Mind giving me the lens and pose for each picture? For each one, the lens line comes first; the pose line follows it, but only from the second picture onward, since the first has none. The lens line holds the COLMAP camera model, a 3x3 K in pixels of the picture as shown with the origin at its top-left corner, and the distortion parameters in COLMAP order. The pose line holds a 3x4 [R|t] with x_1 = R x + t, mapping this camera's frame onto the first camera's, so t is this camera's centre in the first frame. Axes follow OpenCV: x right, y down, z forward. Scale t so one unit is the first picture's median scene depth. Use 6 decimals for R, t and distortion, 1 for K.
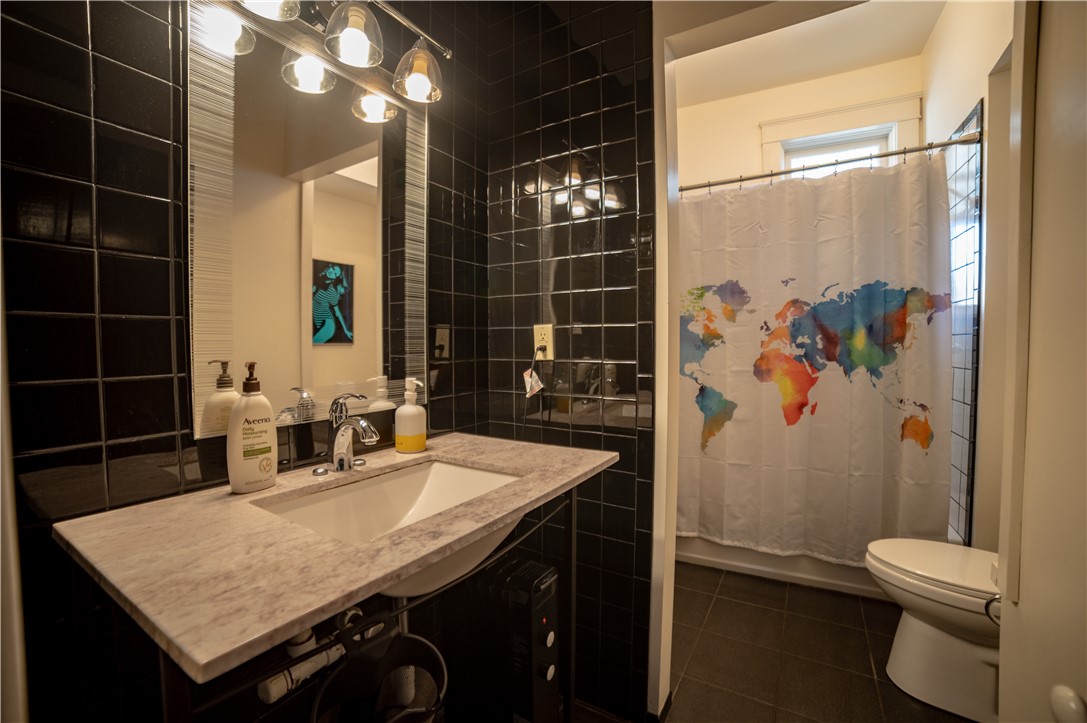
lens RADIAL K [[442.8, 0, 543.5], [0, 442.8, 361.5], [0, 0, 1]] dist [-0.110473, 0.037562]
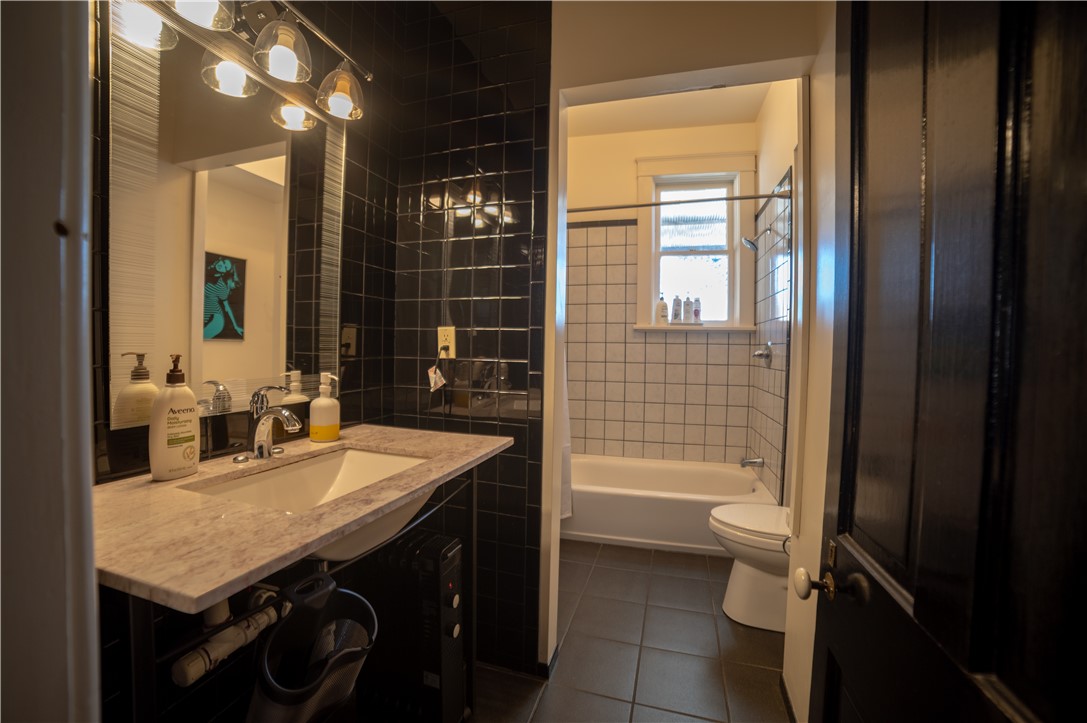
lens RADIAL K [[442.8, 0, 543.5], [0, 442.8, 361.5], [0, 0, 1]] dist [-0.110473, 0.037562]
pose [[0.967066, 0.013333, 0.254177, -0.053505], [-0.011972, 0.999905, -0.006902, 0.010747], [-0.254245, 0.003632, 0.967133, -0.164109]]
